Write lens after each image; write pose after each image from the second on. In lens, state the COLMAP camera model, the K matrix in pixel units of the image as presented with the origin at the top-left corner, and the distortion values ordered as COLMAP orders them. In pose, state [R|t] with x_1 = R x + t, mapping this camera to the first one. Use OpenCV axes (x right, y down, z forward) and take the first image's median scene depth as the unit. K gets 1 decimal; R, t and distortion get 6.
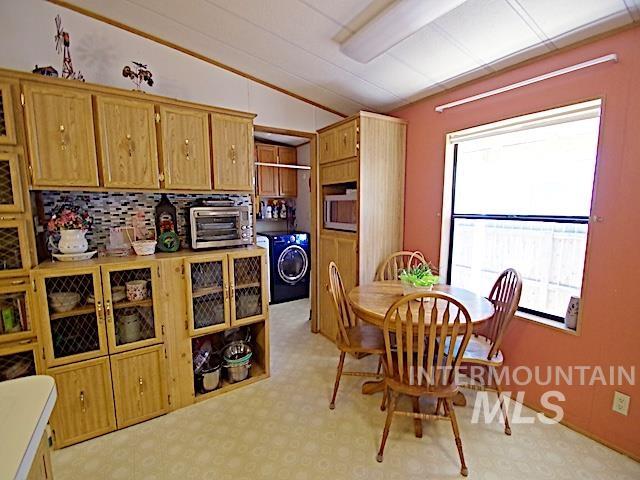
lens RADIAL K [[283.1, 0, 321.6], [0, 283.1, 237.7], [0, 0, 1]] dist [-0.001849, -0.000887]
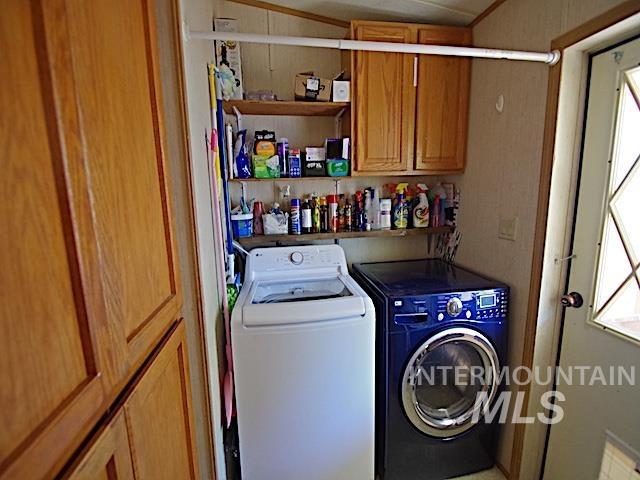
lens RADIAL K [[283.1, 0, 321.3], [0, 283.1, 236.5], [0, 0, 1]] dist [-0.001849, -0.000887]
pose [[0.906211, 0.043101, -0.420622, -0.096898], [-0.024365, 0.998461, 0.049818, -0.075378], [0.422122, -0.034898, 0.905867, 0.594678]]
